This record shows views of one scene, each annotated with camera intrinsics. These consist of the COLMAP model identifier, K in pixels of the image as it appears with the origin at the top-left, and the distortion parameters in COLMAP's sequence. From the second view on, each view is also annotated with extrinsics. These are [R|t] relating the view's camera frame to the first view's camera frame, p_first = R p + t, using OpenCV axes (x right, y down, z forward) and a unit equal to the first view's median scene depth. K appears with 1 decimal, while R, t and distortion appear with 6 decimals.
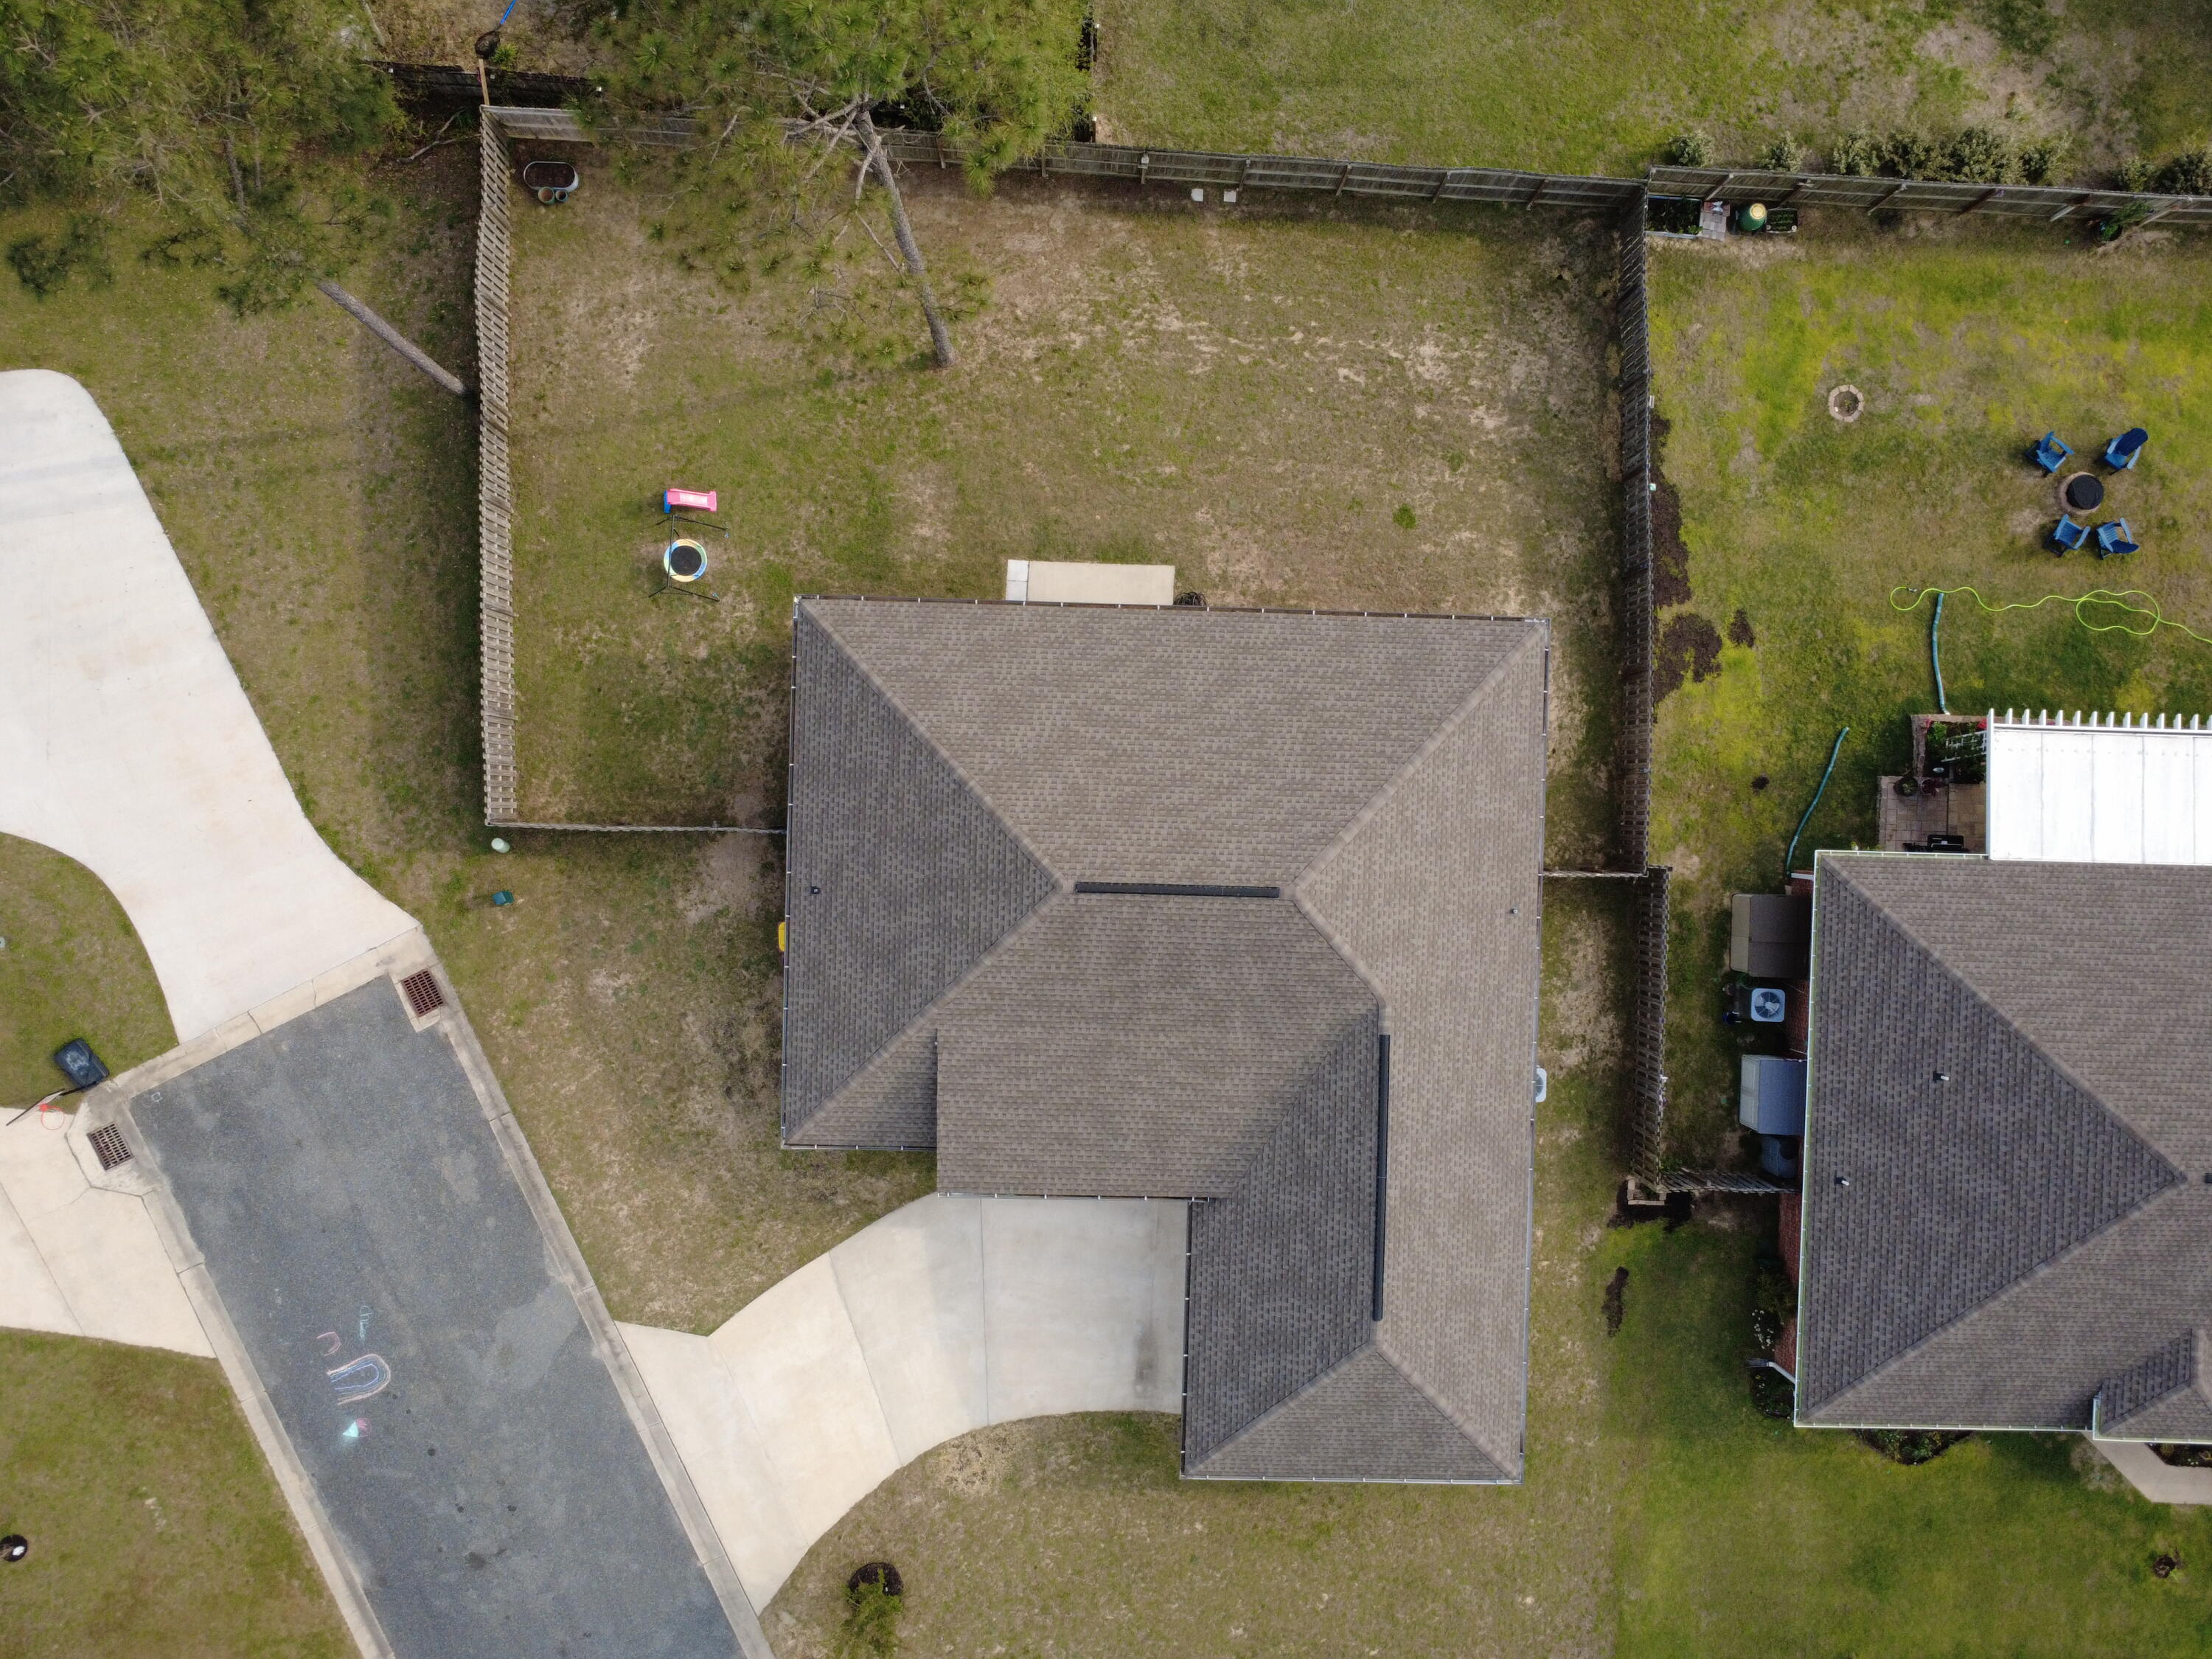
lens RADIAL K [[1607.1, 0, 1106.0], [0, 1607.1, 829.5], [0, 0, 1]] dist [0.003352, -0.008283]
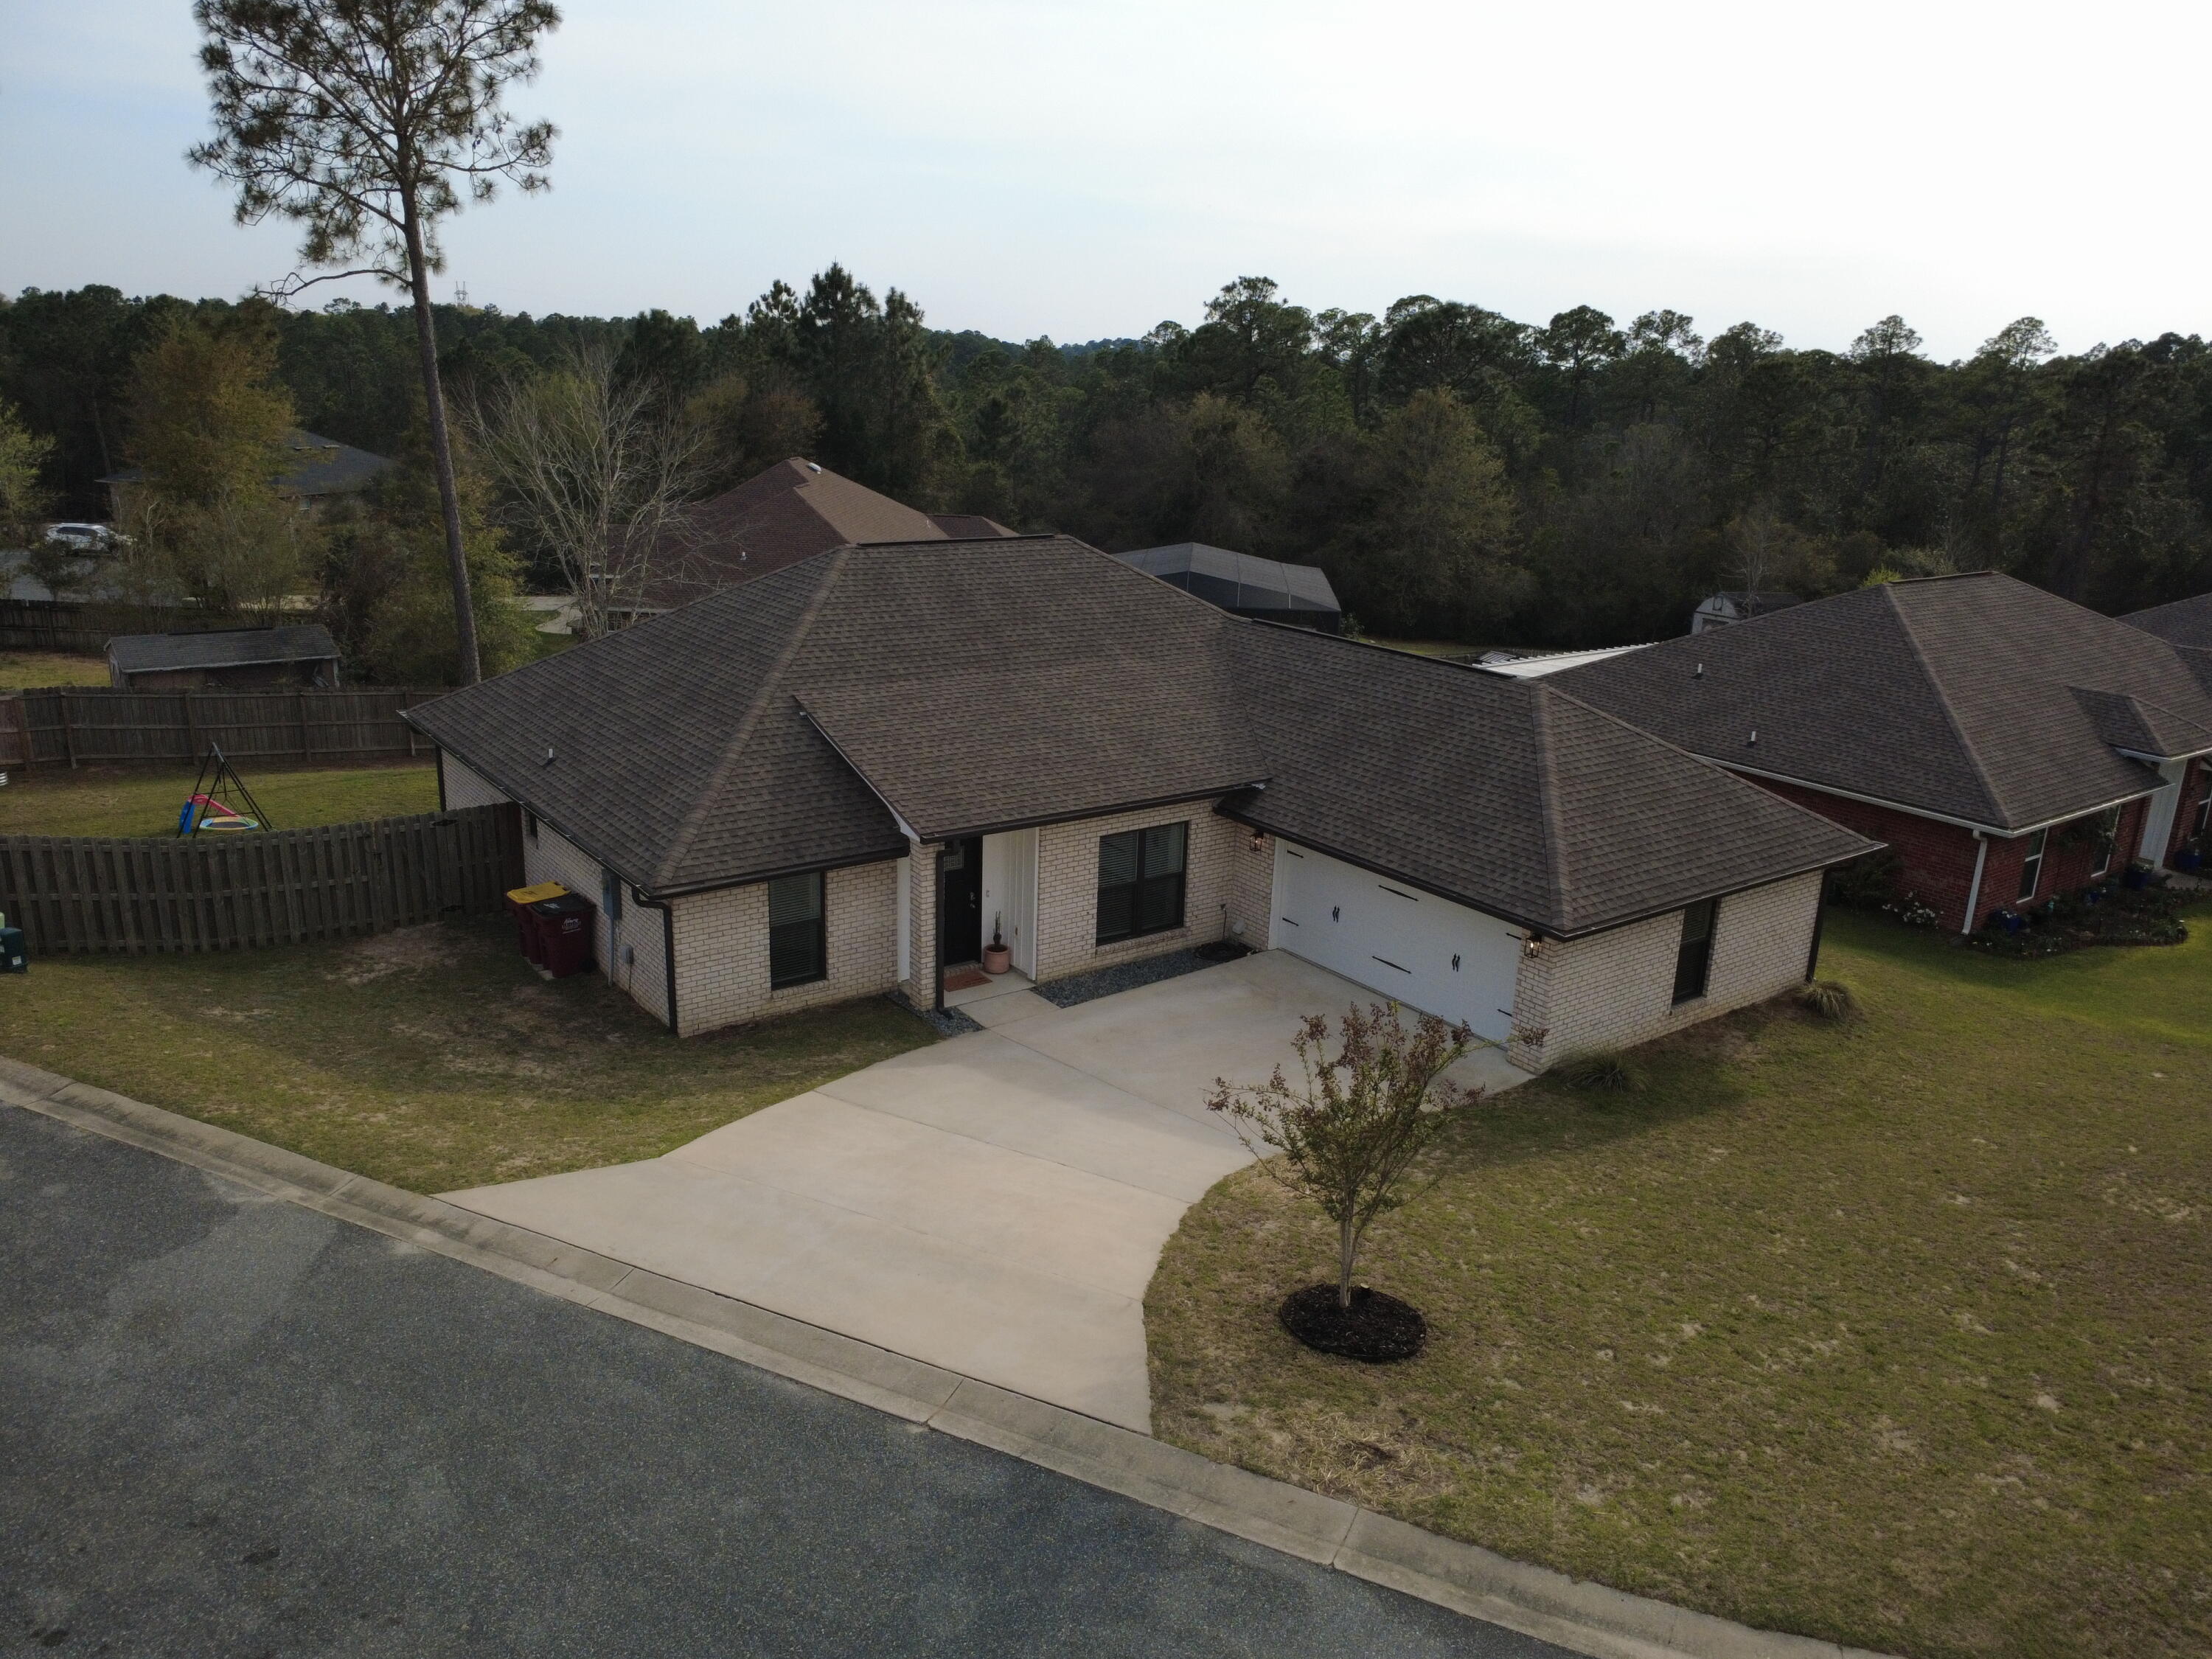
lens RADIAL K [[1607.1, 0, 1106.0], [0, 1607.1, 829.5], [0, 0, 1]] dist [0.003352, -0.008283]
pose [[0.785571, -0.177845, 0.592663, -0.398642], [0.618772, 0.225579, -0.752486, 0.706350], [0.000133, 0.957854, 0.287254, 0.789979]]
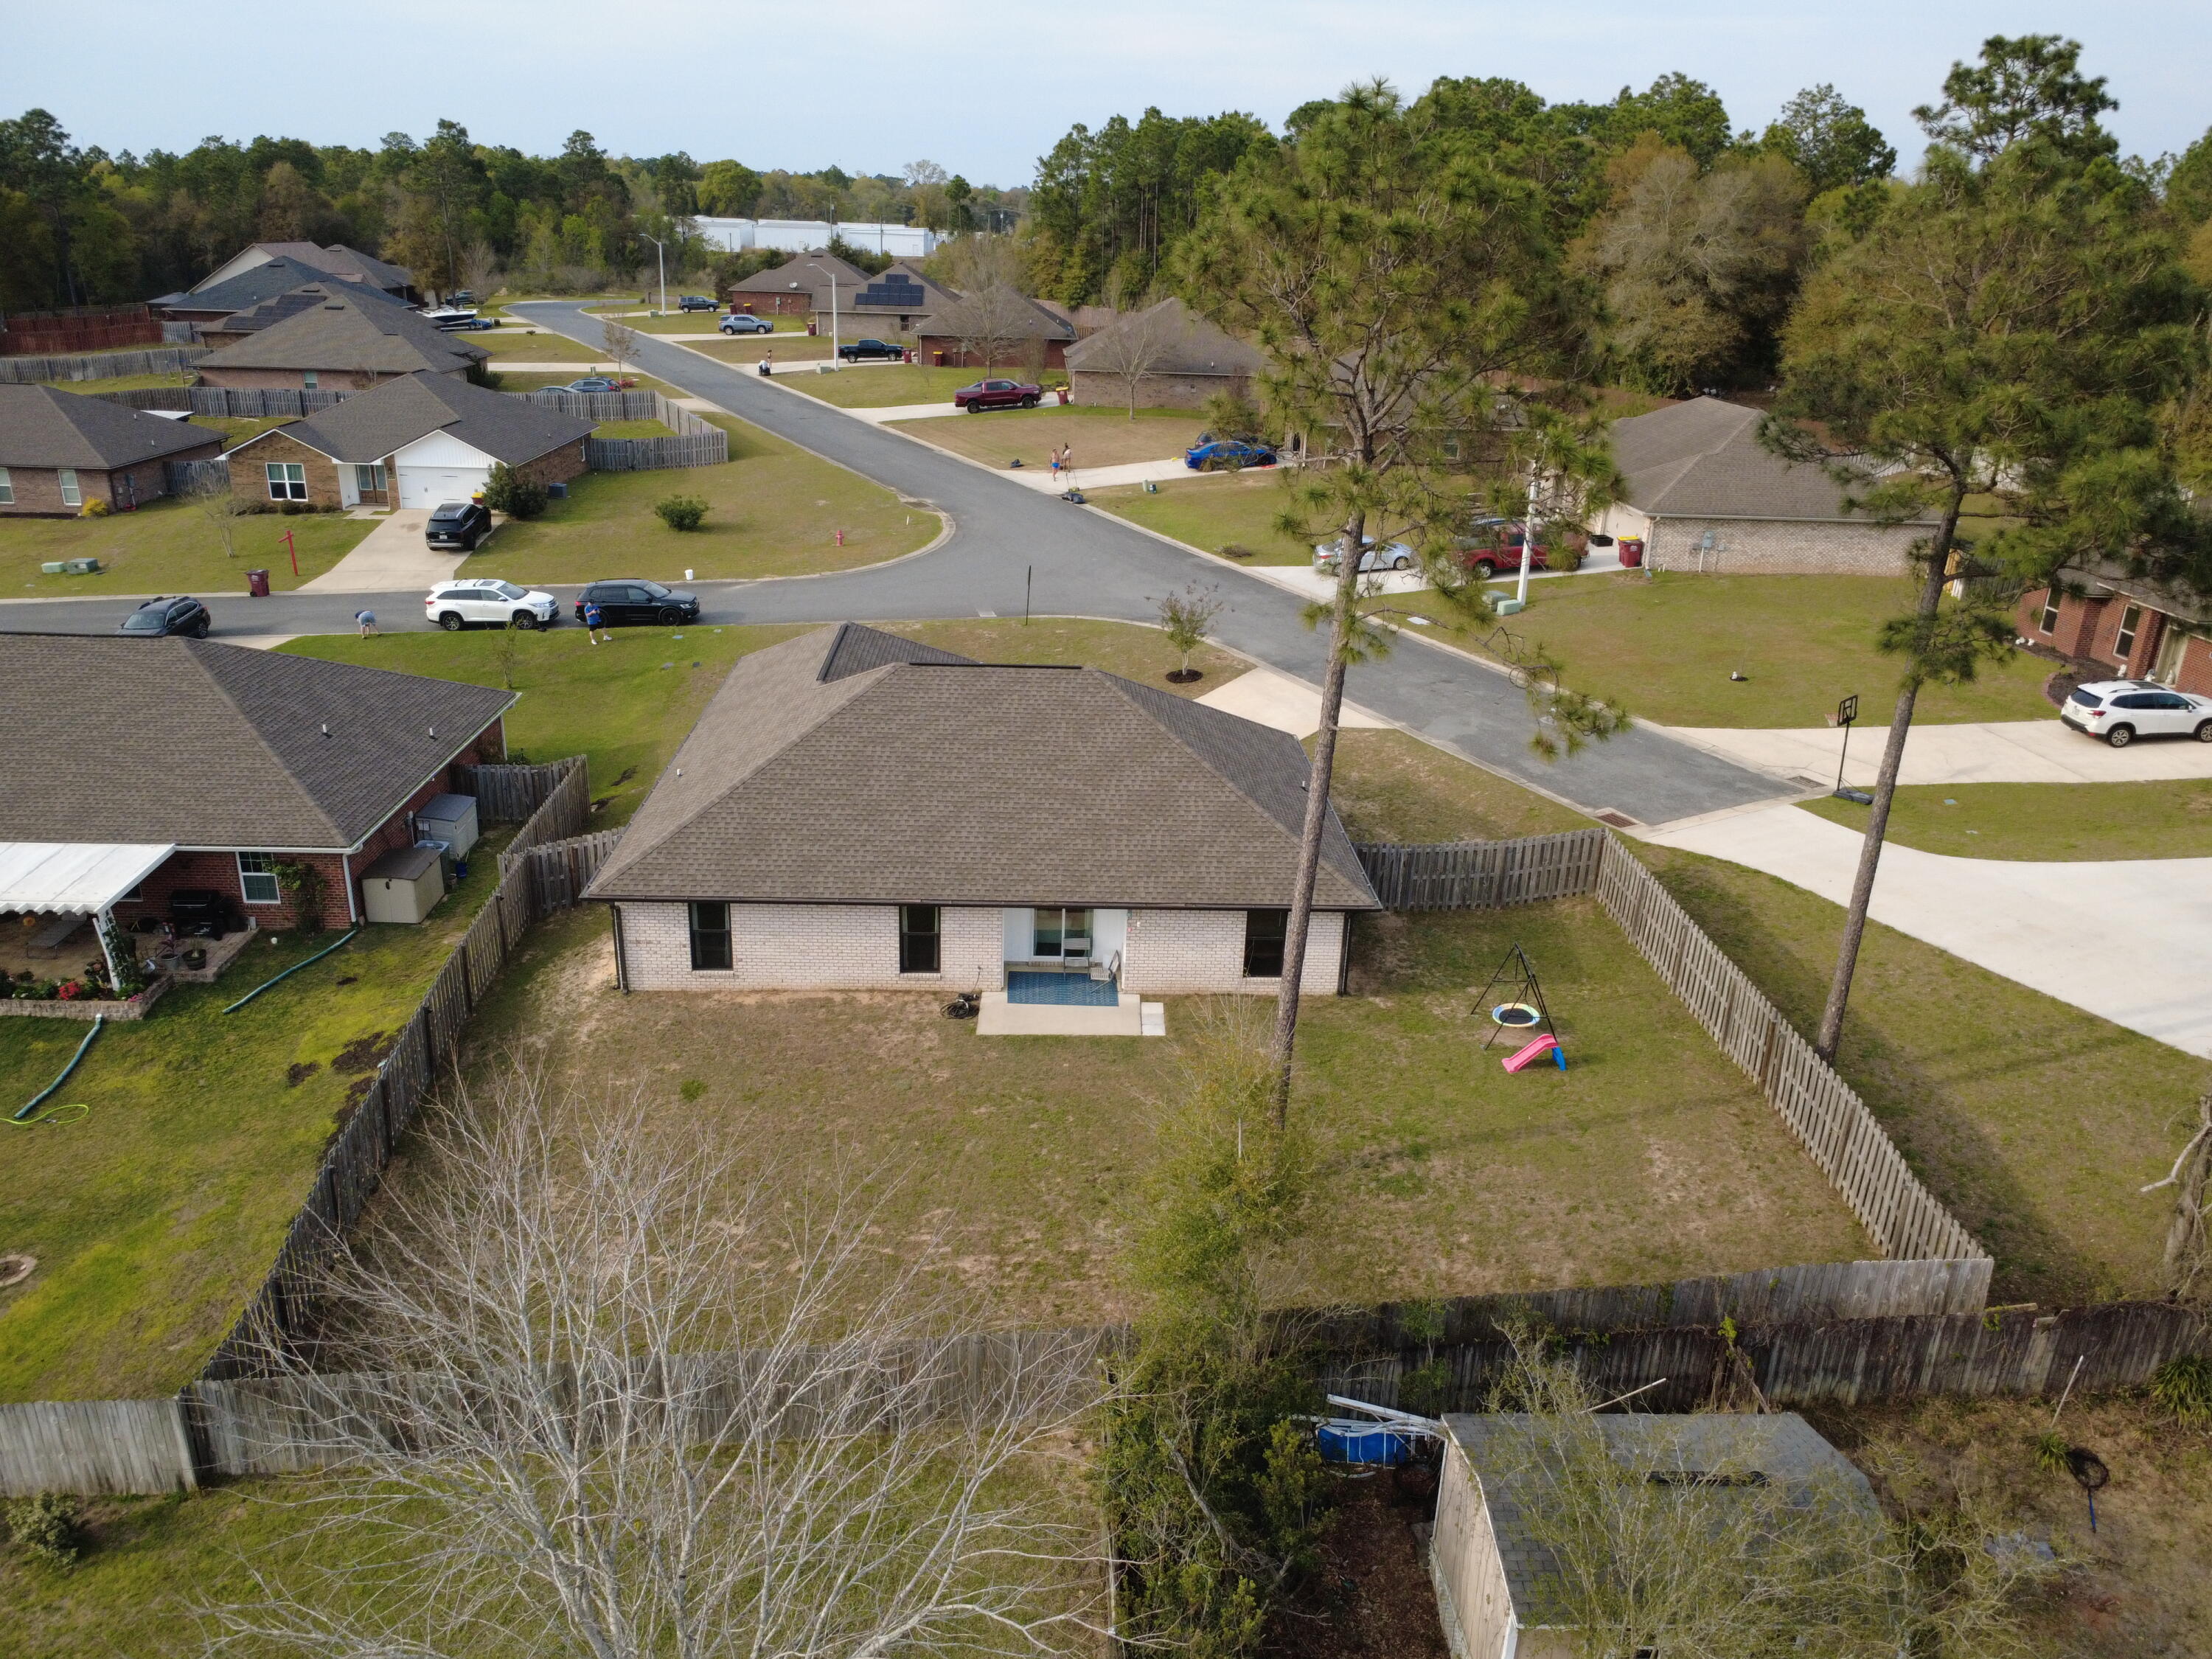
lens RADIAL K [[1607.1, 0, 1106.0], [0, 1607.1, 829.5], [0, 0, 1]] dist [0.003352, -0.008283]
pose [[-0.995561, -0.036760, -0.086644, 0.054549], [-0.066746, -0.373288, 0.925311, -0.977211], [-0.066358, 0.926987, 0.369177, 0.591044]]
